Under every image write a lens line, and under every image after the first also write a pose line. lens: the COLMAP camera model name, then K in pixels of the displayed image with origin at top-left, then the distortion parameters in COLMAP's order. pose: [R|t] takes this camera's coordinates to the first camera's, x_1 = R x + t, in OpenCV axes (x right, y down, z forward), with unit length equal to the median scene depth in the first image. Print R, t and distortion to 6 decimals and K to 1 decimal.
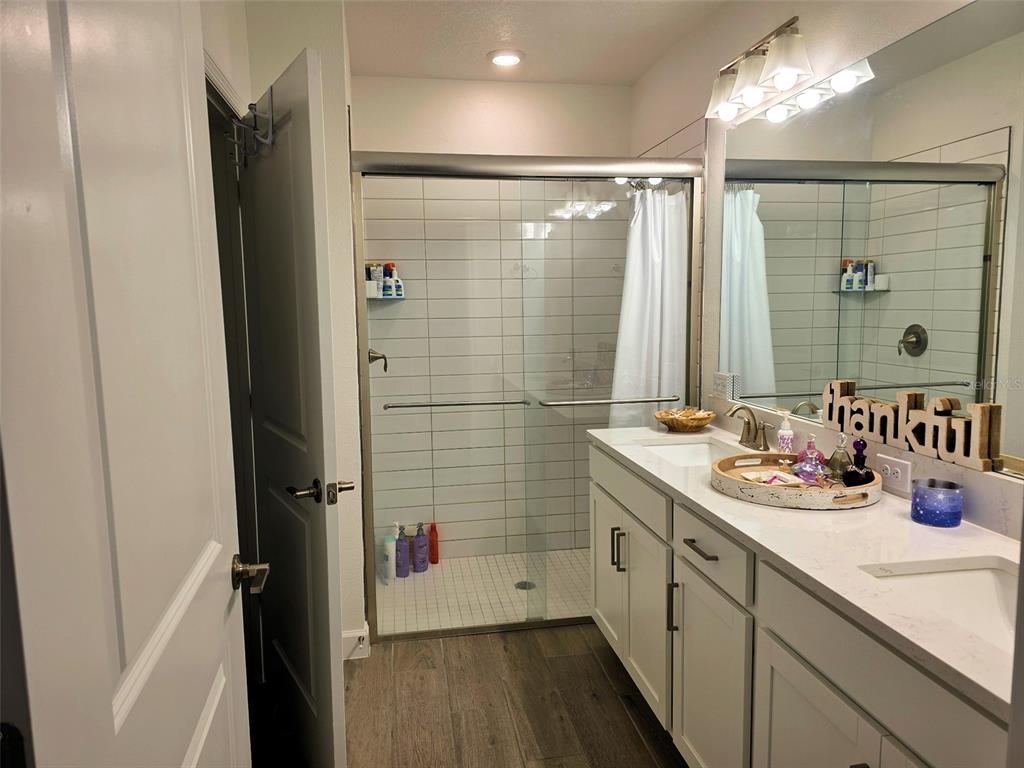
lens RADIAL K [[689.3, 0, 514.8], [0, 689.3, 383.0], [0, 0, 1]] dist [0.044192, -0.048418]
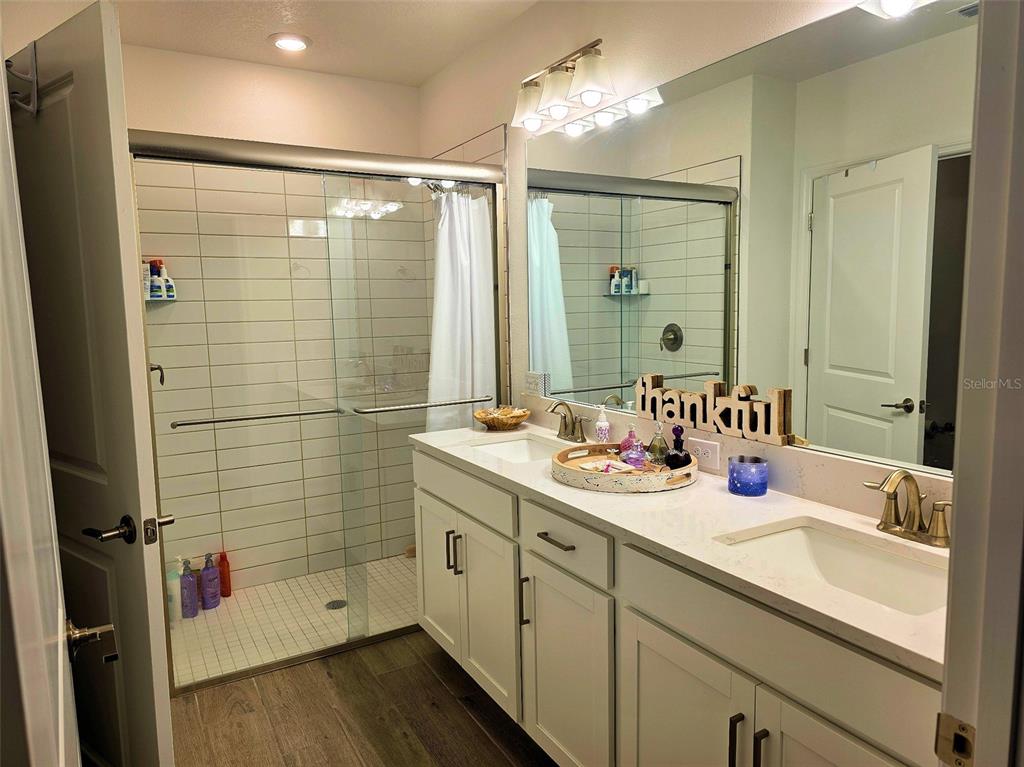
lens RADIAL K [[689.3, 0, 518.5], [0, 689.3, 386.2], [0, 0, 1]] dist [0.044192, -0.048418]
pose [[0.935325, -0.044486, 0.350983, -0.088107], [0.044483, 0.998978, 0.008076, -0.002254], [-0.350983, 0.008059, 0.936347, 0.029370]]
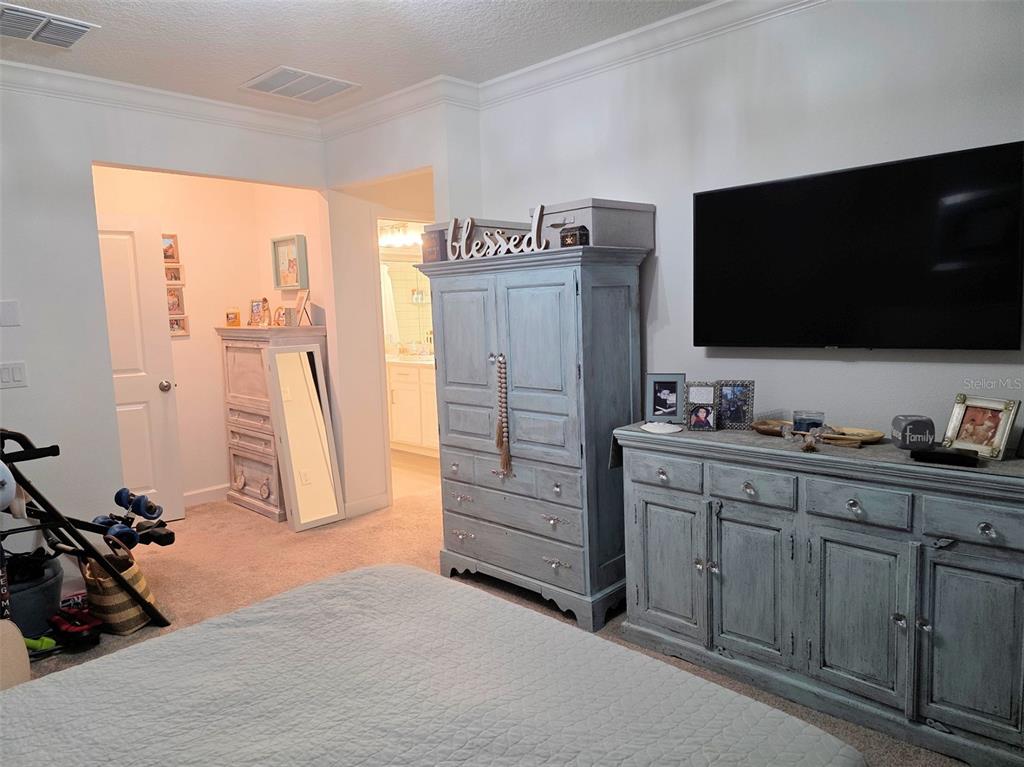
lens RADIAL K [[689.3, 0, 512.0], [0, 689.3, 382.6], [0, 0, 1]] dist [0.044192, -0.048418]
pose [[0.799811, -0.080469, 0.594834, -0.931317], [0.089395, 0.995890, 0.014524, 0.181913], [-0.593558, 0.041559, 0.803718, -1.463085]]
